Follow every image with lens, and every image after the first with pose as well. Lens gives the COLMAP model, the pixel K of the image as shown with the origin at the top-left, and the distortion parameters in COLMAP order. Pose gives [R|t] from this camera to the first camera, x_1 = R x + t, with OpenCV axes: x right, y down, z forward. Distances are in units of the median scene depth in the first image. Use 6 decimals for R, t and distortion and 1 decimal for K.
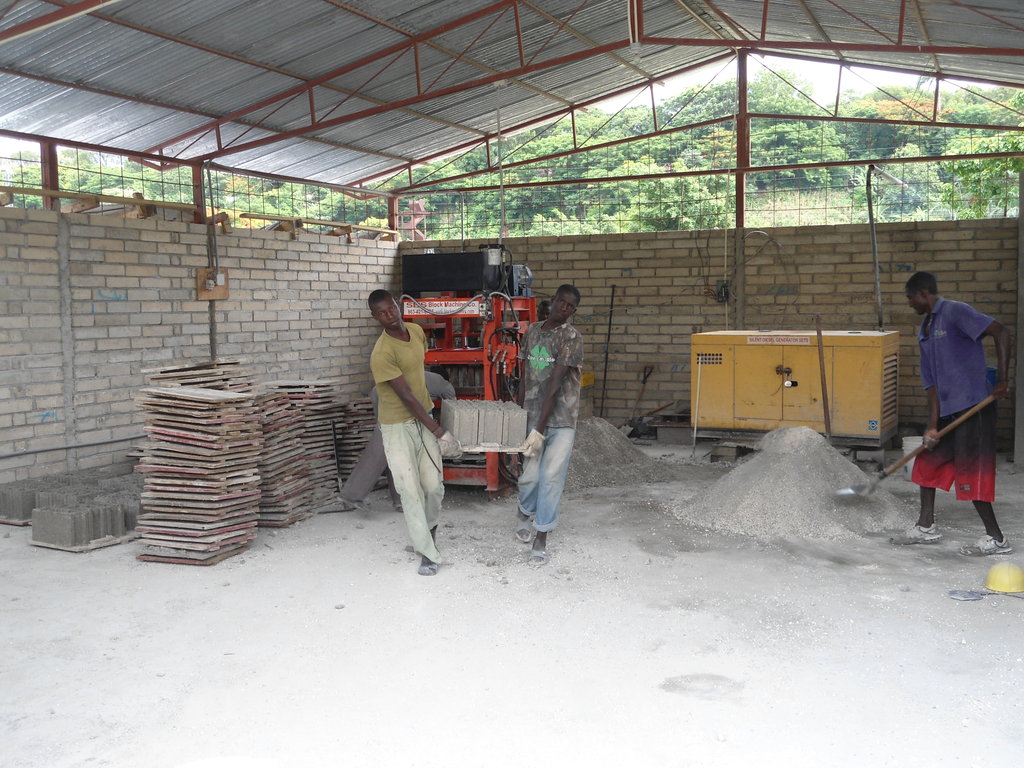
lens RADIAL K [[1099.3, 0, 512.0], [0, 1099.3, 384.0], [0, 0, 1]] dist [-0.025505, -0.026291]
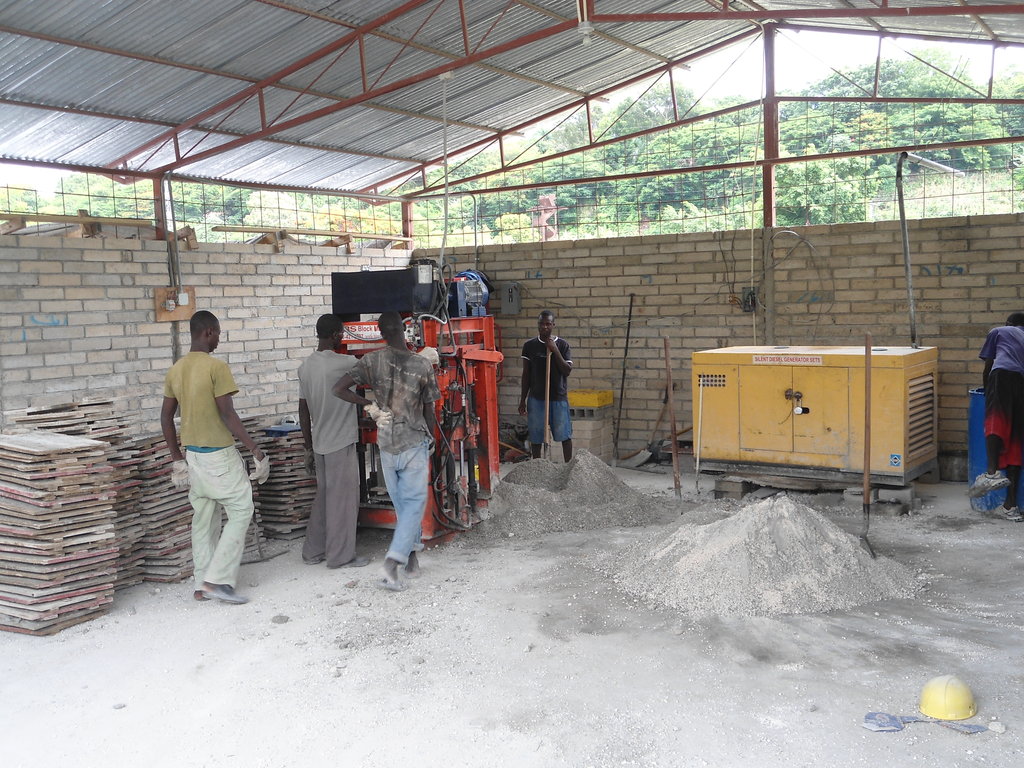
lens RADIAL K [[1099.3, 0, 512.0], [0, 1099.3, 384.0], [0, 0, 1]] dist [-0.025505, -0.026291]
pose [[0.990573, -0.006184, -0.136845, 0.132530], [0.007069, 0.999957, 0.005983, -0.024899], [0.136802, -0.006894, 0.990574, 0.105454]]
